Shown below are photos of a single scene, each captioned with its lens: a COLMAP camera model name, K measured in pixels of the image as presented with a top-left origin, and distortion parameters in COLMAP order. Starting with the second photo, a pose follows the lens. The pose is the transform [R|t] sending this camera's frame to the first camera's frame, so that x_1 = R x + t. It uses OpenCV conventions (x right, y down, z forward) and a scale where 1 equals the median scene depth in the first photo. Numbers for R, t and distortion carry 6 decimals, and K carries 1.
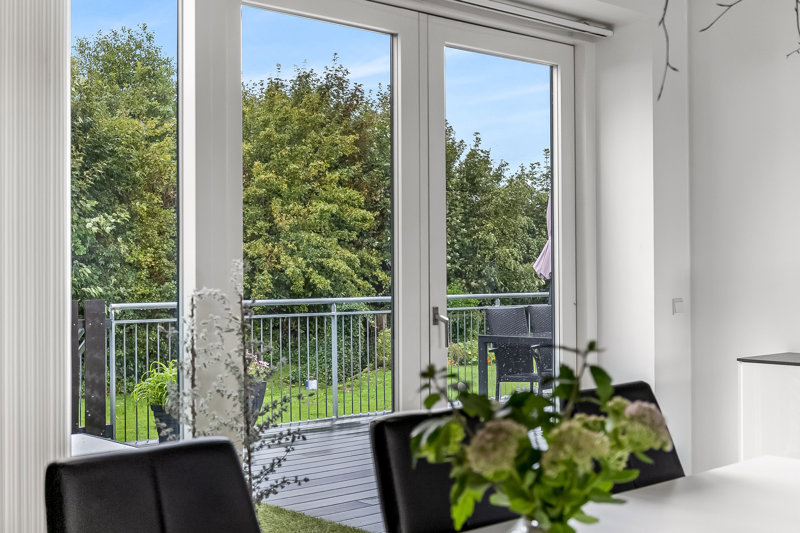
lens RADIAL K [[1033.5, 0, 396.6], [0, 1033.5, 263.4], [0, 0, 1]] dist [-0.074238, 0.000000]
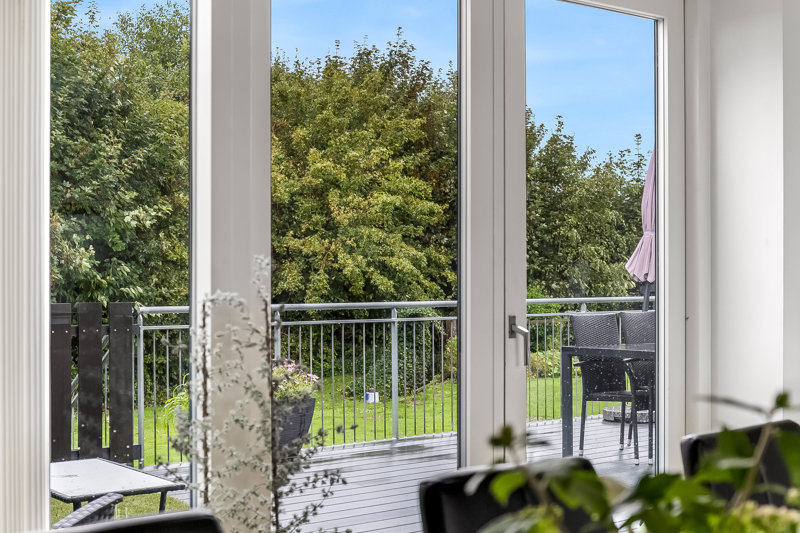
lens RADIAL K [[1139.8, 0, 403.7], [0, 1139.8, 266.0], [0, 0, 1]] dist [-0.028071, 0.000000]
pose [[0.998374, 0.004830, -0.056791, 0.000500], [-0.004660, 0.999984, 0.003127, 0.000135], [0.056805, -0.002857, 0.998381, 0.015703]]
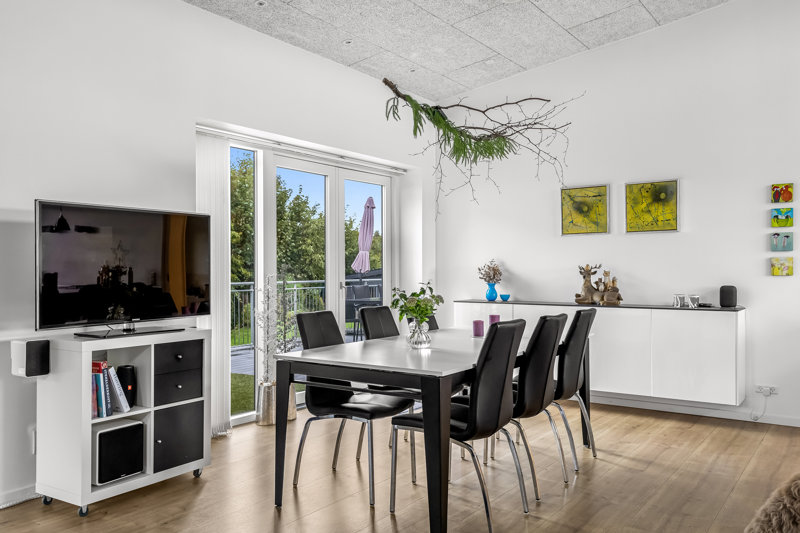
lens RADIAL K [[669.7, 0, 400.4], [0, 669.7, 268.8], [0, 0, 1]] dist [0.003415, 0.000160]
pose [[0.969765, 0.001976, 0.244032, -0.032948], [-0.003814, 0.999968, 0.007062, -0.000416], [-0.244010, -0.007779, 0.969741, -0.095313]]
